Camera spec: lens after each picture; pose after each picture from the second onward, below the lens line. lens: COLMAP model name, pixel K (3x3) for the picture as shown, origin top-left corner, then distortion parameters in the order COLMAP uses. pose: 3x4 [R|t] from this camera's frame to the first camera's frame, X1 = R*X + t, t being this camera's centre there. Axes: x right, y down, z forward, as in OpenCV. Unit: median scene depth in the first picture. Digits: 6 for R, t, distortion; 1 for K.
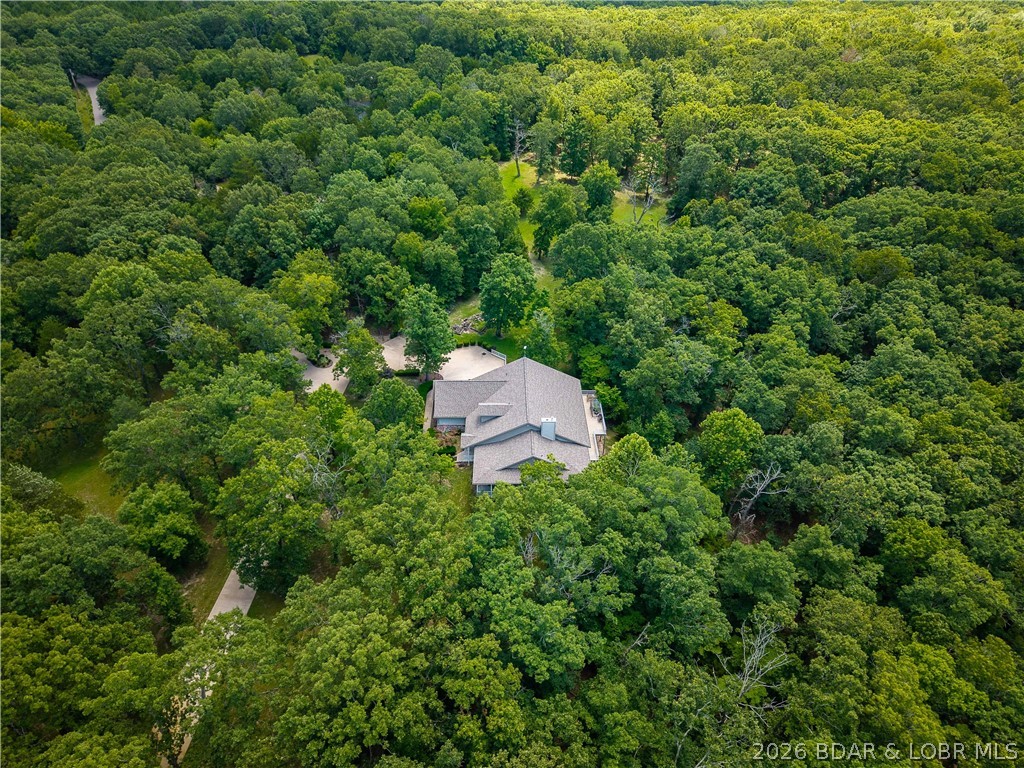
lens RADIAL K [[692.7, 0, 512.0], [0, 692.7, 384.0], [0, 0, 1]] dist [-0.002498, 0.003037]
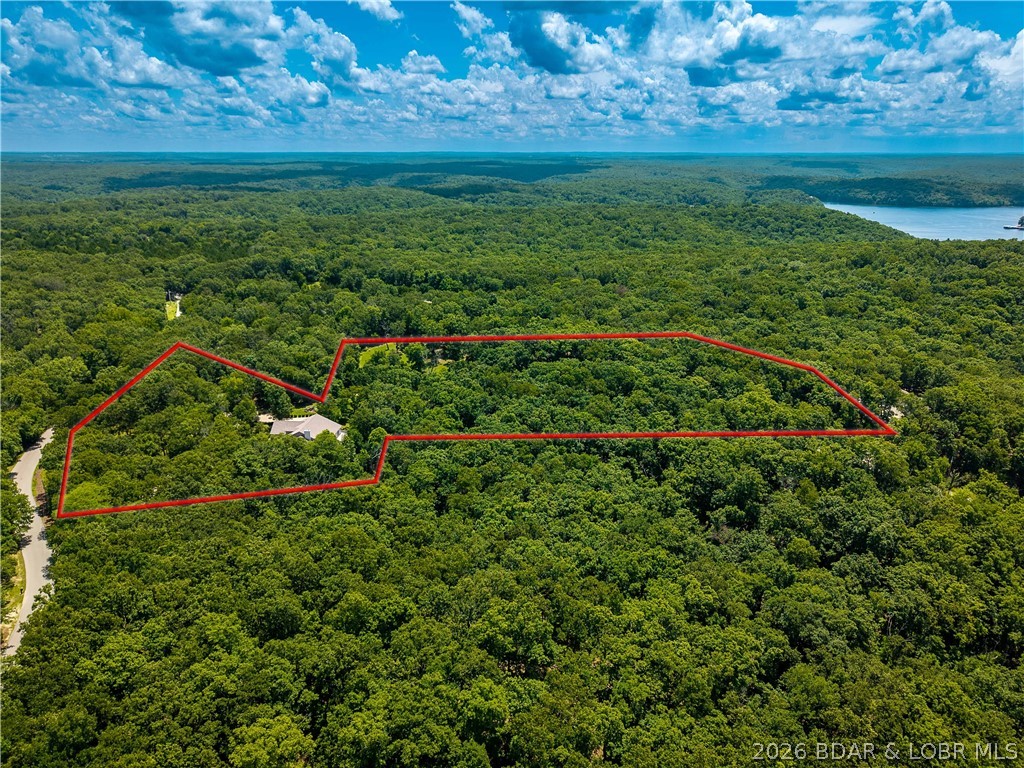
lens RADIAL K [[692.7, 0, 512.0], [0, 692.7, 384.0], [0, 0, 1]] dist [-0.002498, 0.003037]
pose [[0.995417, 0.027127, -0.091700, 0.405886], [-0.051790, 0.959042, -0.278490, 0.220917], [0.080389, 0.281963, 0.956051, -0.550576]]
